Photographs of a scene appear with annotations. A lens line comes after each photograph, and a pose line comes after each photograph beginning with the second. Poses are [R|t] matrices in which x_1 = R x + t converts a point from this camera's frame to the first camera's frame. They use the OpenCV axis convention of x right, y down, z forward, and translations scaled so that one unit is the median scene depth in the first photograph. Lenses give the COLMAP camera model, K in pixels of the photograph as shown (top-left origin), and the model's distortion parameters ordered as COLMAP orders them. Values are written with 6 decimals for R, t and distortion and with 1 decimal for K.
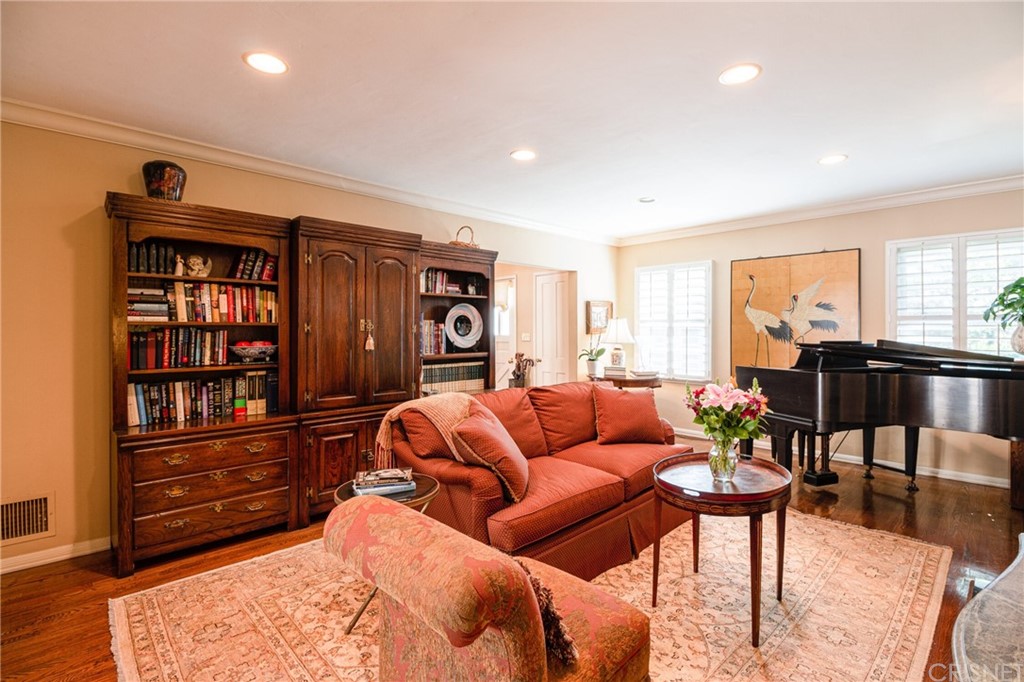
lens RADIAL K [[469.1, 0, 514.9], [0, 469.1, 333.0], [0, 0, 1]] dist [-0.001717, -0.000099]
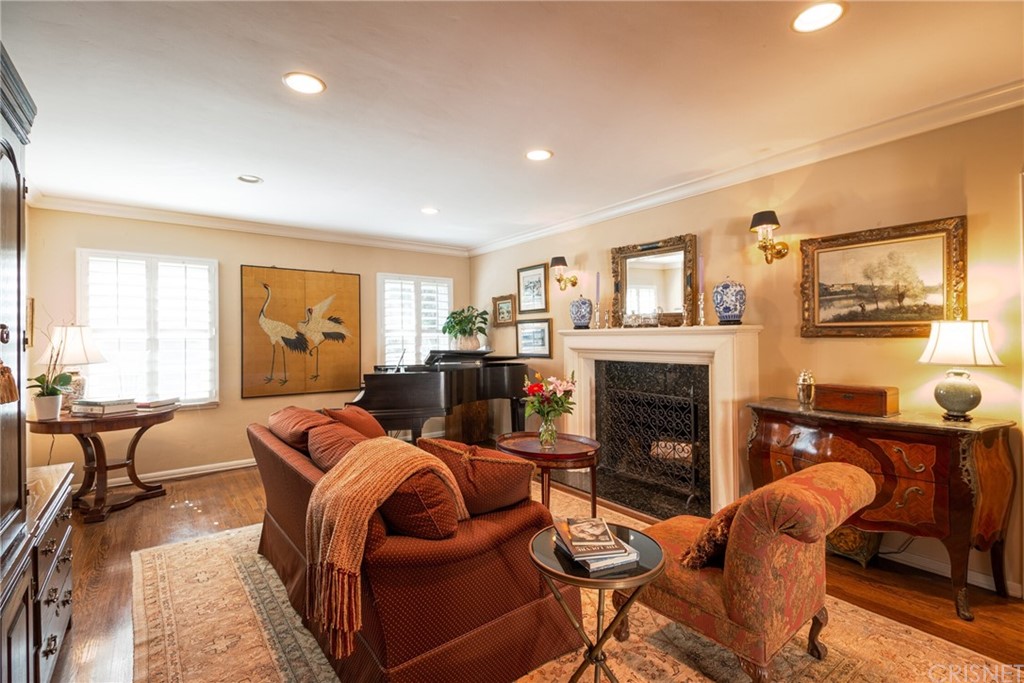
lens RADIAL K [[469.1, 0, 513.5], [0, 469.1, 339.7], [0, 0, 1]] dist [-0.001717, -0.000099]
pose [[0.104834, -0.003918, 0.994482, -0.410602], [0.017101, 0.999851, 0.002136, -0.003231], [-0.994343, 0.016782, 0.104886, 0.414821]]
